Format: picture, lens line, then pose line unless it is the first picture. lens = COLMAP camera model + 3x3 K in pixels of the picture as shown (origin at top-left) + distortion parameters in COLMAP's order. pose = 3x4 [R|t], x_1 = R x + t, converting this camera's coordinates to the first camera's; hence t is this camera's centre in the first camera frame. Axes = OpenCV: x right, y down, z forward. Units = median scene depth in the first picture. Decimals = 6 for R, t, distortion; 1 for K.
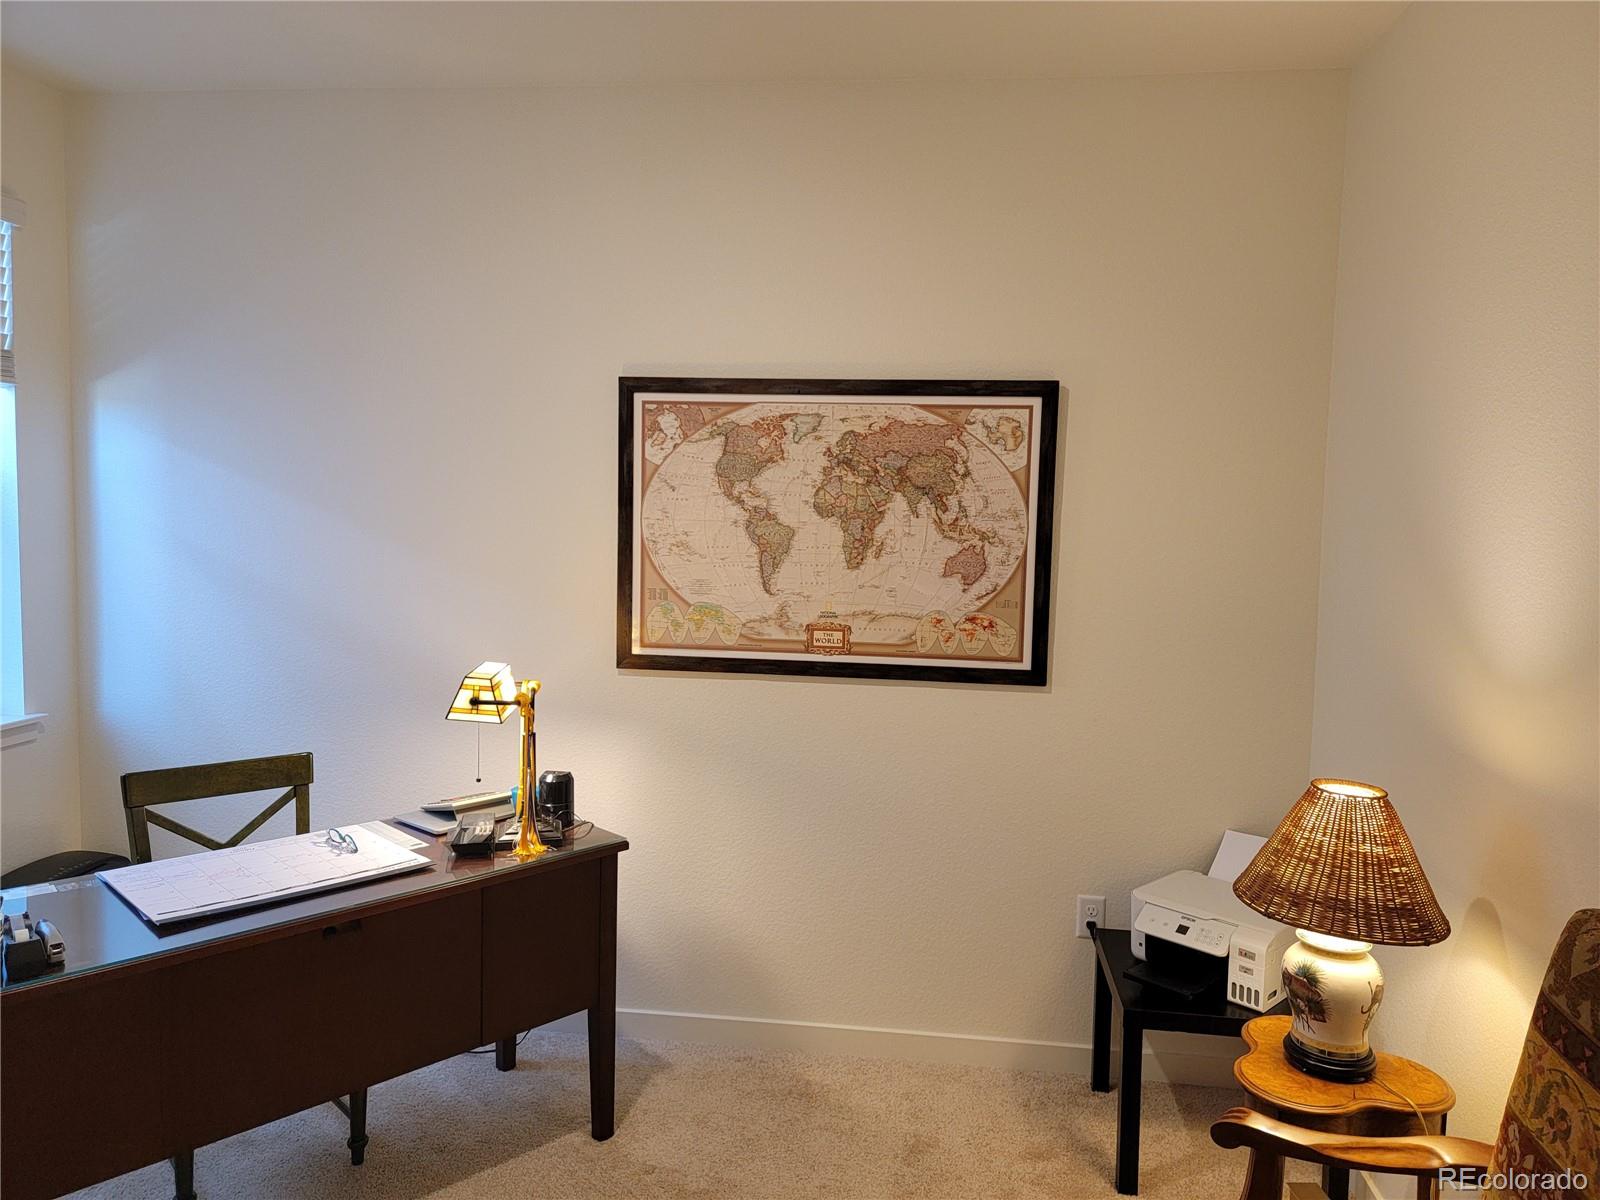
lens RADIAL K [[1121.4, 0, 802.5], [0, 1121.4, 582.9], [0, 0, 1]] dist [0.078286, -0.059373]
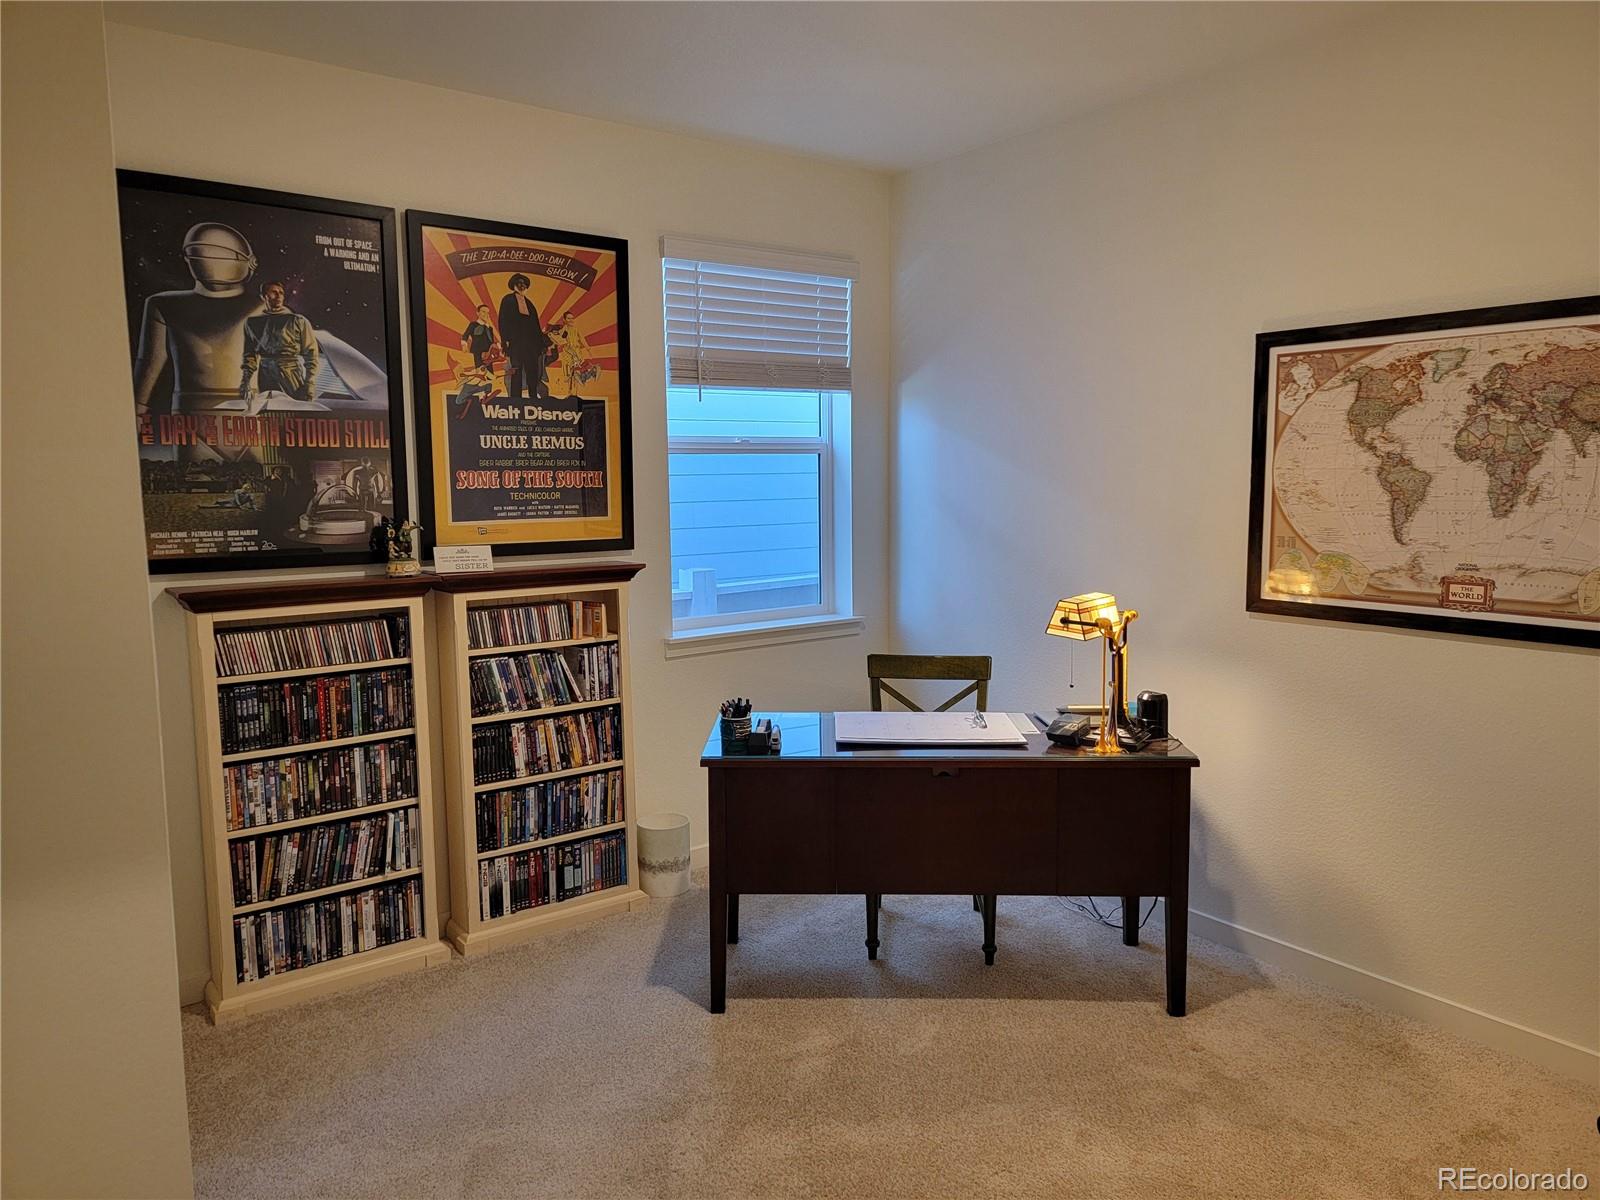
lens RADIAL K [[1121.4, 0, 801.0], [0, 1121.4, 597.8], [0, 0, 1]] dist [0.078286, -0.059373]
pose [[0.688958, 0.055846, -0.722646, 0.328846], [-0.028719, 0.998348, 0.049772, 0.022793], [0.724232, -0.013537, 0.689424, -0.044440]]
